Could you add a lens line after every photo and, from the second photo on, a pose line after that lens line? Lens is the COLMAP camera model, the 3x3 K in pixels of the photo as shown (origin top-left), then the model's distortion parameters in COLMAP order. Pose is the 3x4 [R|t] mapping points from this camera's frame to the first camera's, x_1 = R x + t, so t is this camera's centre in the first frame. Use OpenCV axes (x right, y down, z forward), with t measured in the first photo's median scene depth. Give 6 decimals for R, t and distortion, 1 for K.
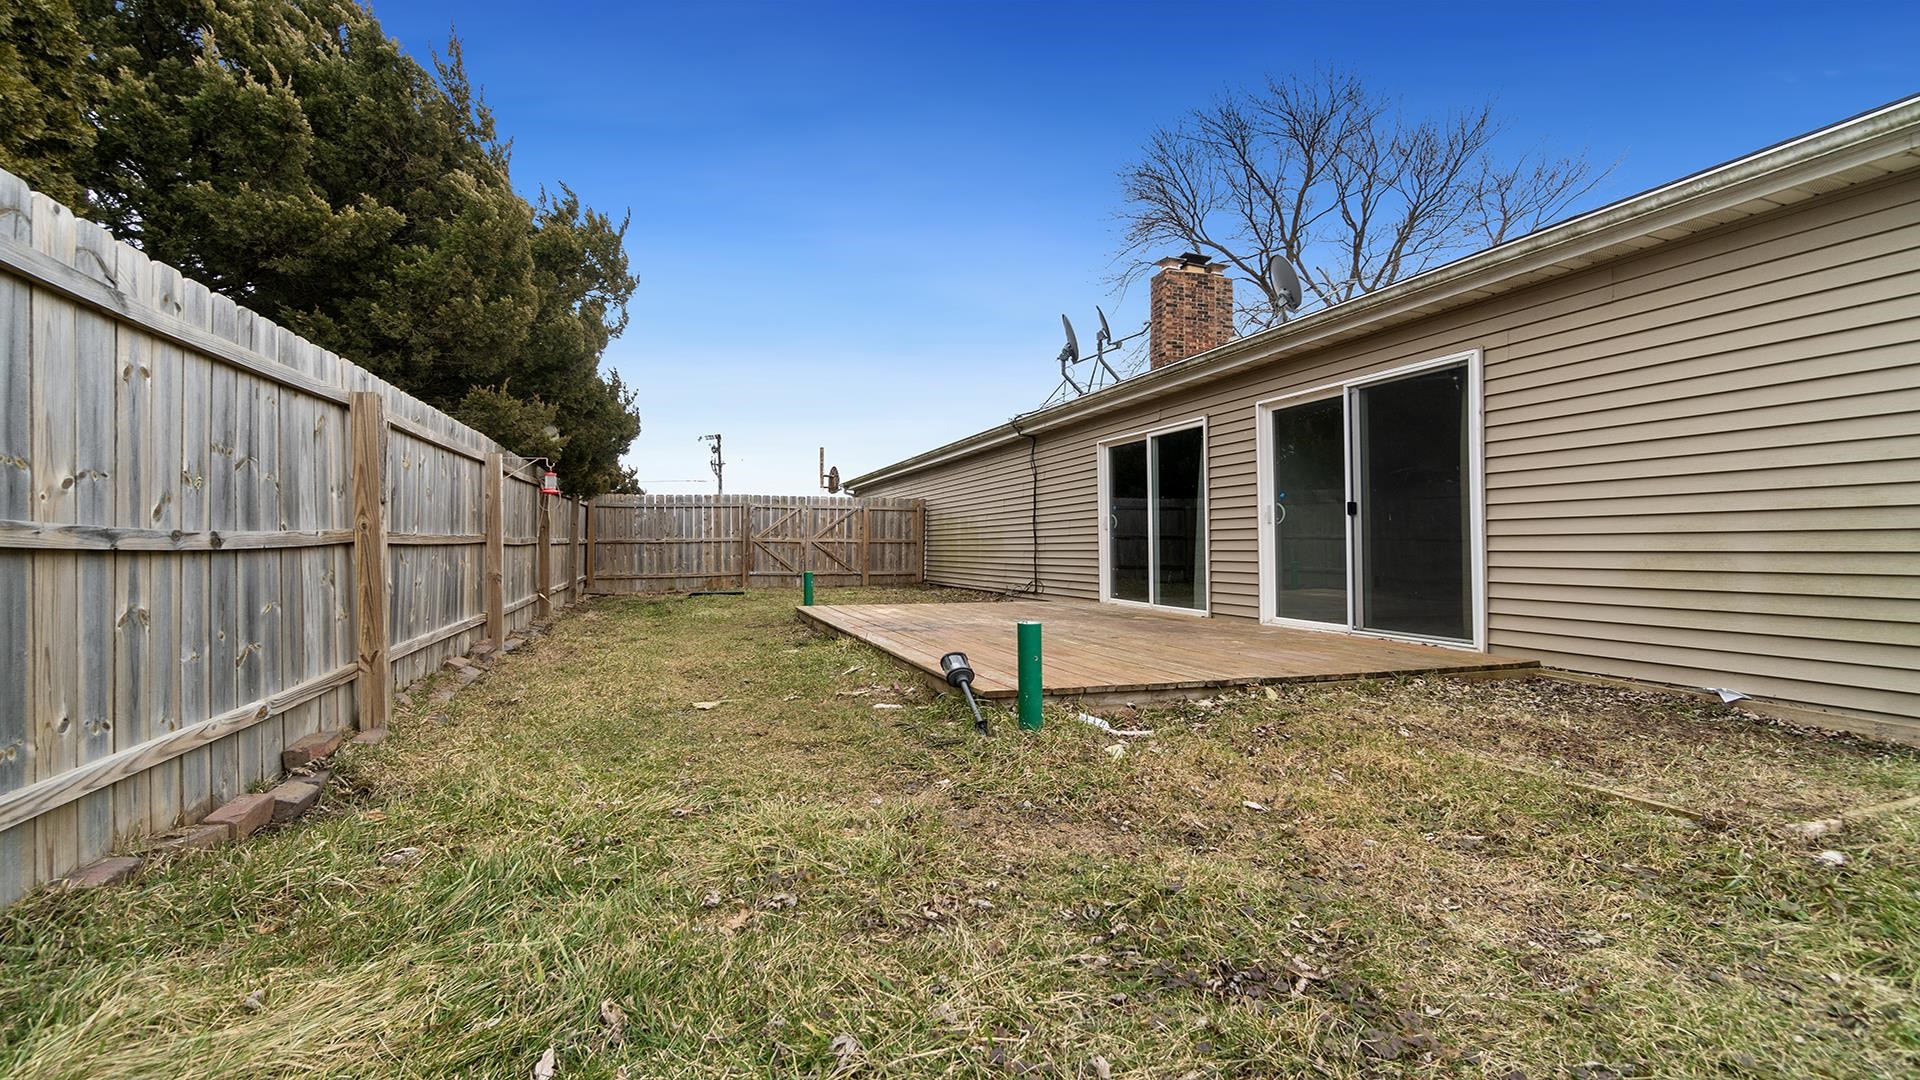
lens RADIAL K [[871.6, 0, 951.1], [0, 871.6, 539.7], [0, 0, 1]] dist [0.000291, -0.000005]
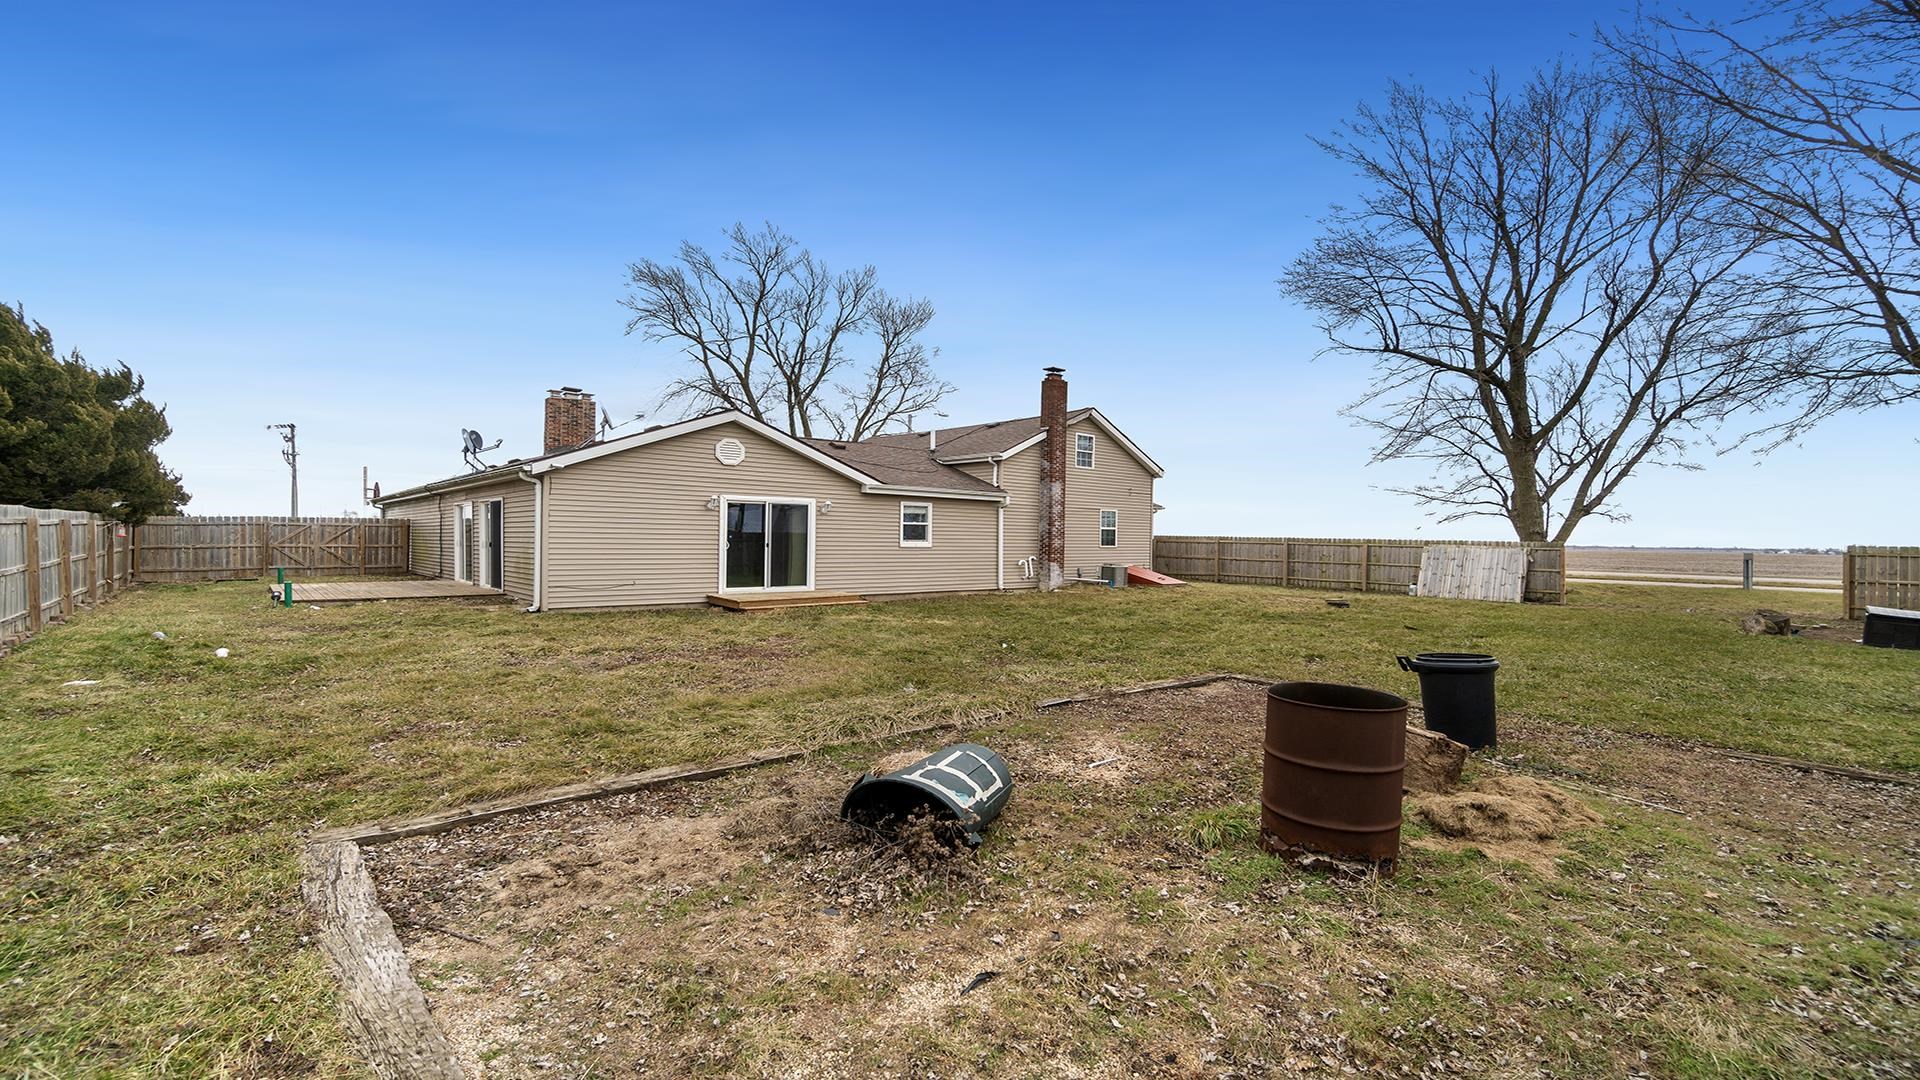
lens RADIAL K [[835.8, 0, 960.6], [0, 835.8, 535.8], [0, 0, 1]] dist [-0.003047, -0.000658]
pose [[0.921309, 0.006565, 0.388777, 0.326868], [-0.010228, 0.999921, 0.007354, -0.040970], [-0.388698, -0.010752, 0.921303, -0.848246]]
